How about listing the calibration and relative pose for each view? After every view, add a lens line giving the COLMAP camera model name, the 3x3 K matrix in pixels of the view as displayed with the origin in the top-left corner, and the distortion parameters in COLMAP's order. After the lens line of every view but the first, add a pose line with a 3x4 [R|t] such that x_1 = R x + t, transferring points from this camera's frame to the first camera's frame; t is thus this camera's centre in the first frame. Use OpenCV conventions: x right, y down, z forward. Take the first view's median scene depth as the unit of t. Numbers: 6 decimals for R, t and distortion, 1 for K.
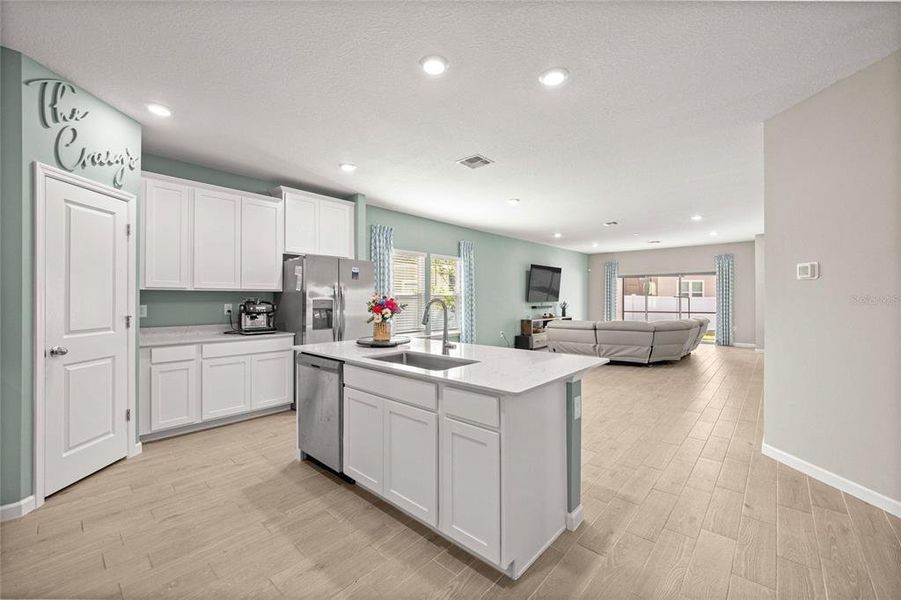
lens RADIAL K [[354.3, 0, 457.5], [0, 354.3, 301.7], [0, 0, 1]] dist [-0.000813, -0.000308]
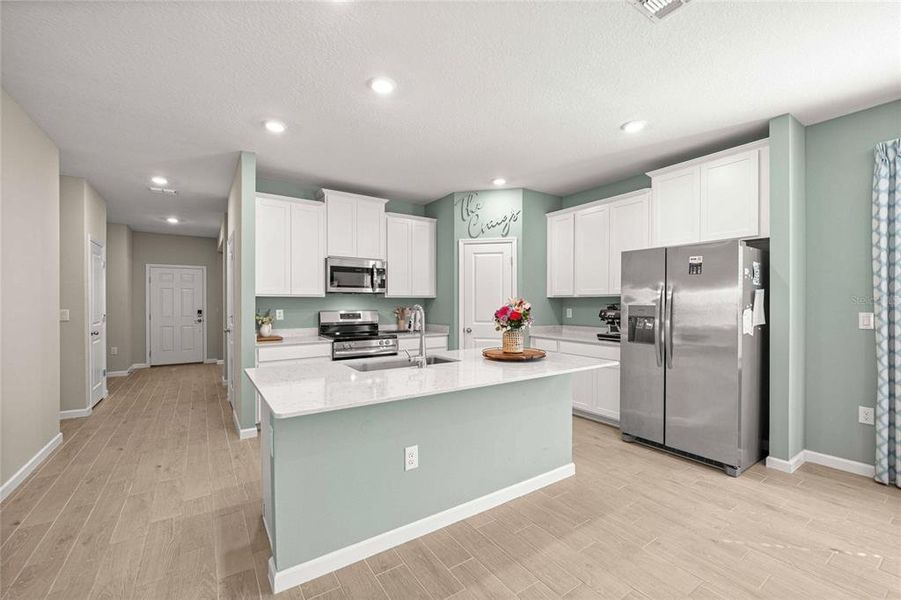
lens RADIAL K [[378.3, 0, 448.8], [0, 378.3, 300.7], [0, 0, 1]] dist [0.009996, -0.000855]
pose [[-0.246456, -0.003030, -0.969149, 0.382956], [-0.004024, 0.999990, -0.002103, -0.008898], [0.969146, 0.003381, -0.246466, 0.562406]]
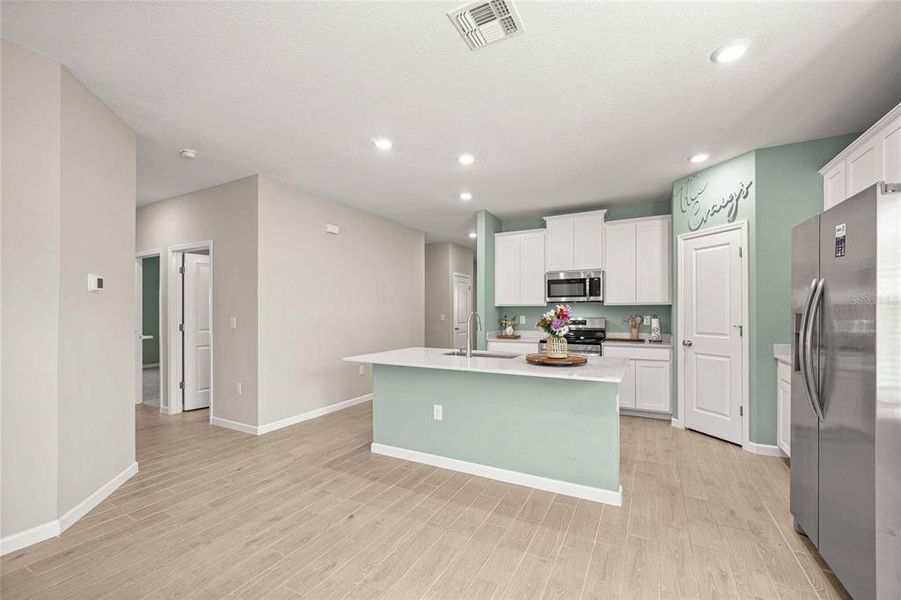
lens RADIAL K [[378.3, 0, 451.9], [0, 378.3, 313.5], [0, 0, 1]] dist [0.009996, -0.000855]
pose [[-0.973110, 0.005624, -0.230273, 0.141063], [0.003393, 0.999943, 0.010081, -0.008288], [0.230317, 0.009029, -0.973074, 0.983236]]
